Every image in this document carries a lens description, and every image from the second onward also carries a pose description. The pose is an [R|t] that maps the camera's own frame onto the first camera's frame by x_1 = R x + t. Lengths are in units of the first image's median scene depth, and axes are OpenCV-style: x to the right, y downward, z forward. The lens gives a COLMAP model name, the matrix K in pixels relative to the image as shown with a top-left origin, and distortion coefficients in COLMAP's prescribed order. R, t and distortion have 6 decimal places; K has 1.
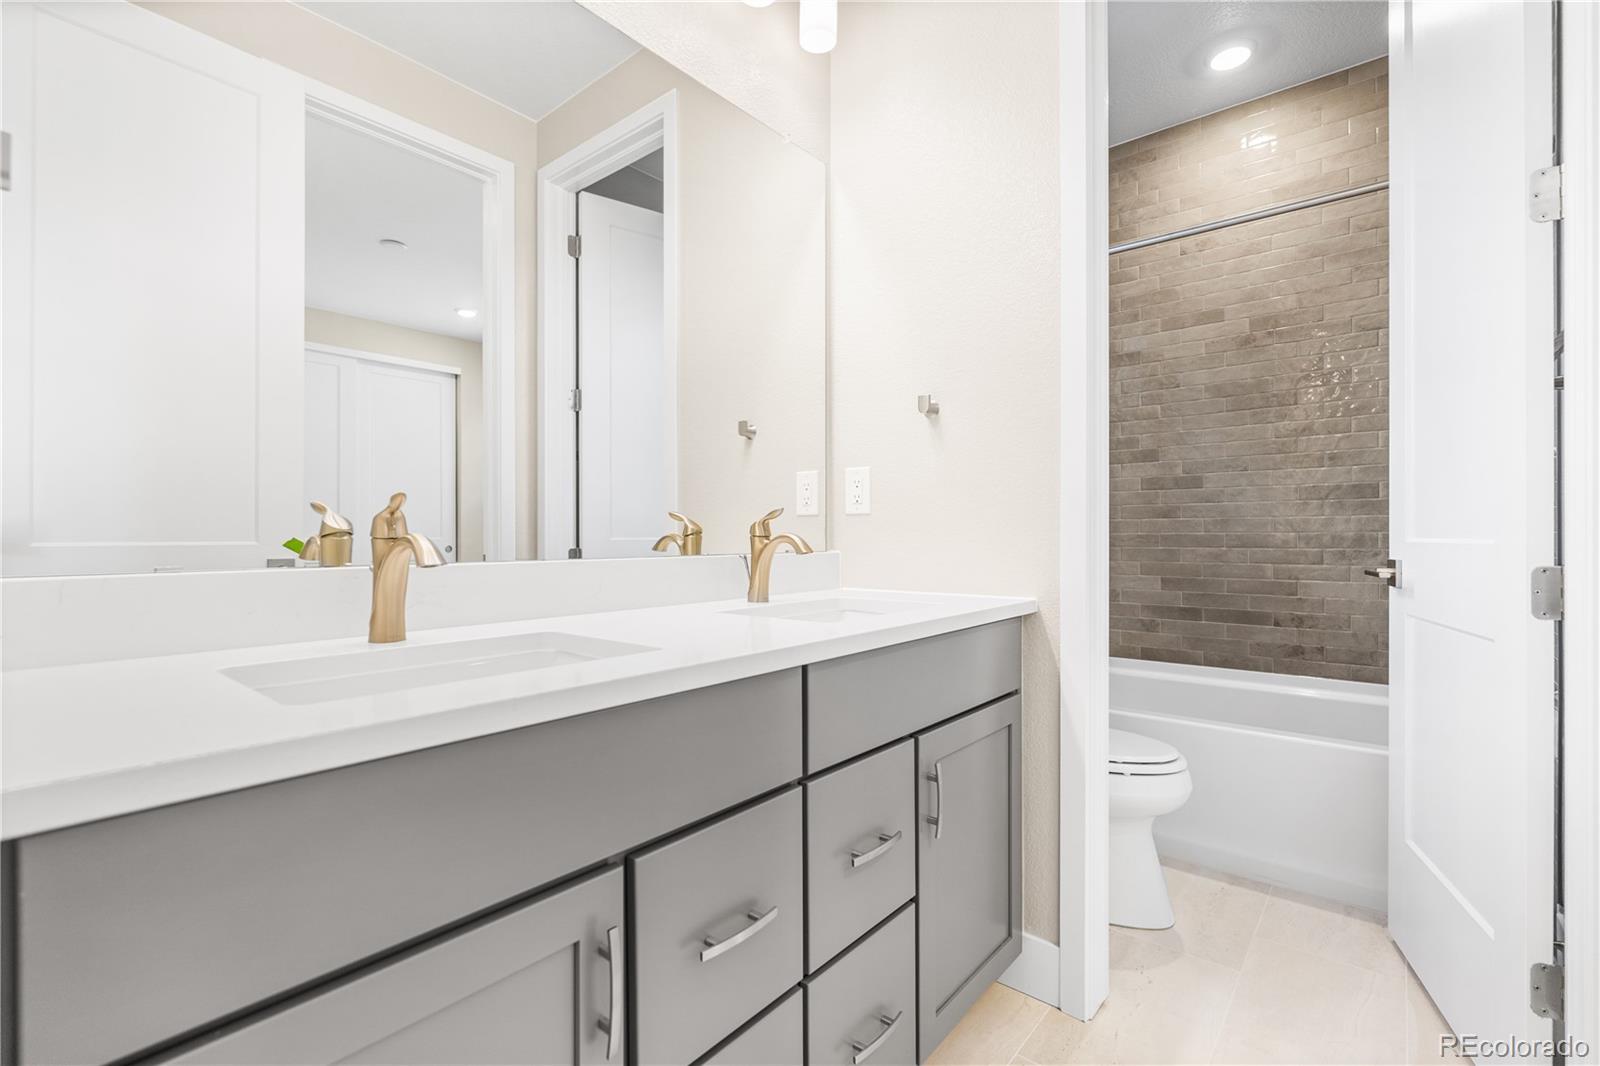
lens RADIAL K [[712.1, 0, 797.7], [0, 712.1, 536.1], [0, 0, 1]] dist [-0.001865, -0.001018]
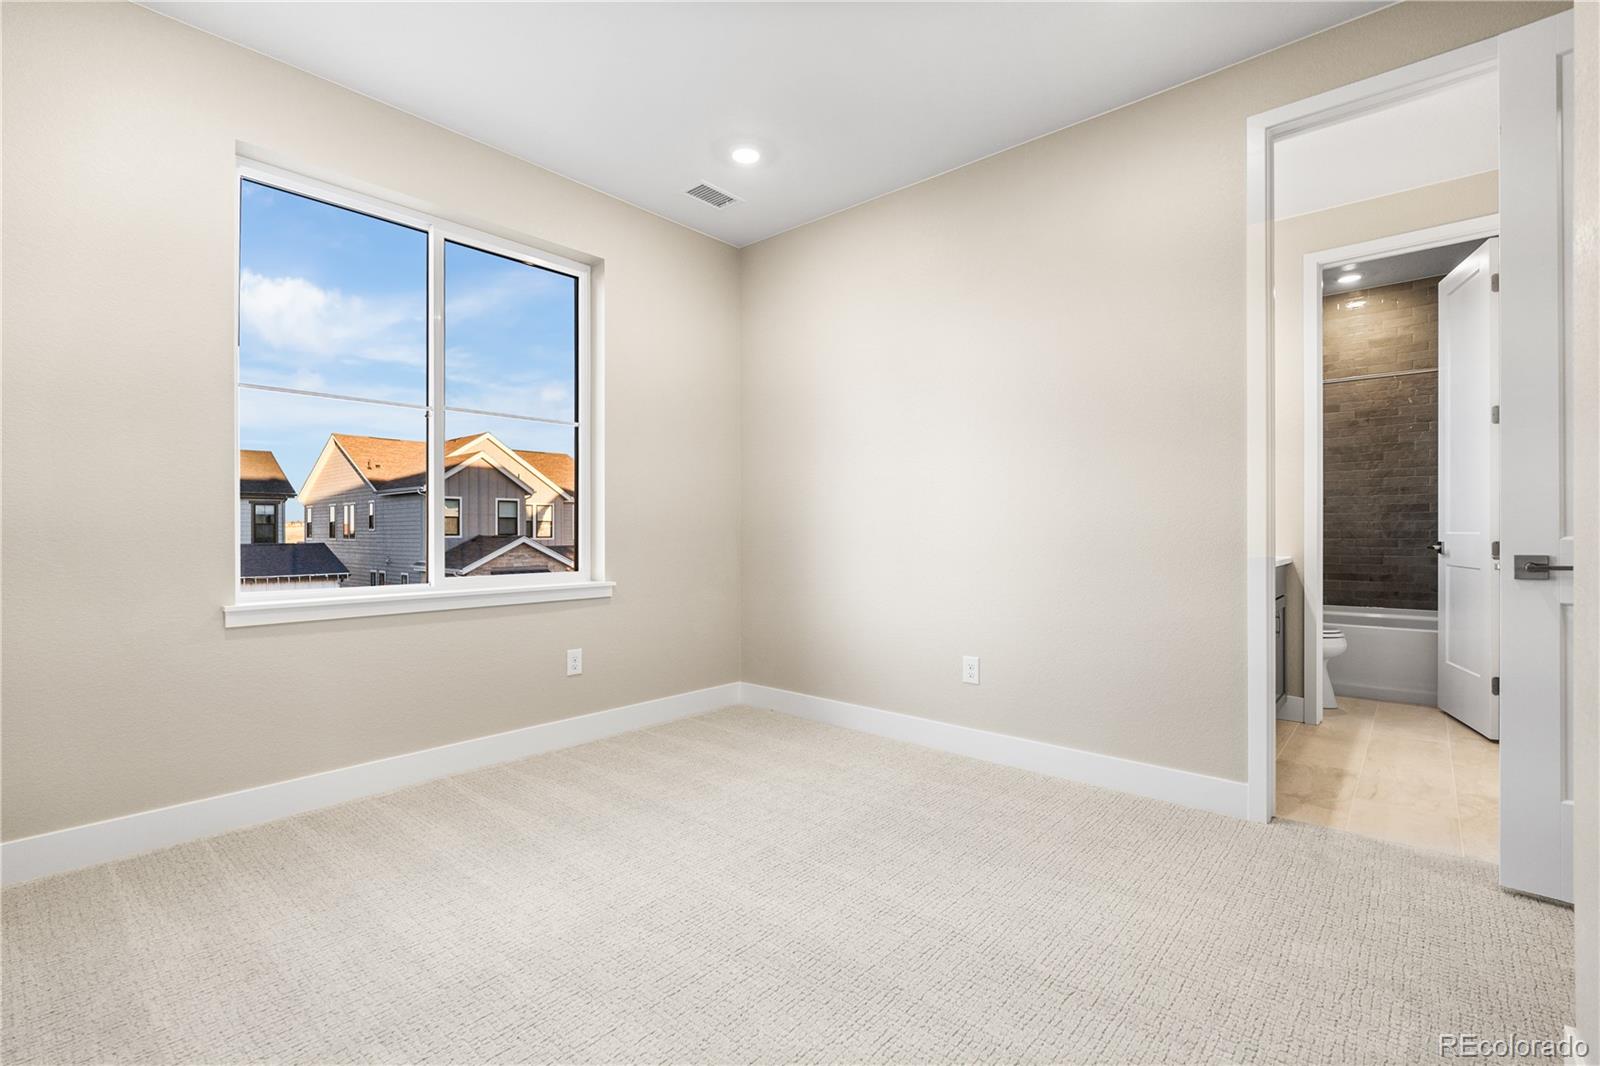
lens RADIAL K [[712.1, 0, 797.7], [0, 712.1, 536.1], [0, 0, 1]] dist [-0.001865, -0.001018]
pose [[0.999839, -0.001296, -0.017907, -0.800601], [0.001342, 0.999996, 0.002528, 0.004796], [0.017904, -0.002551, 0.999836, -0.889682]]
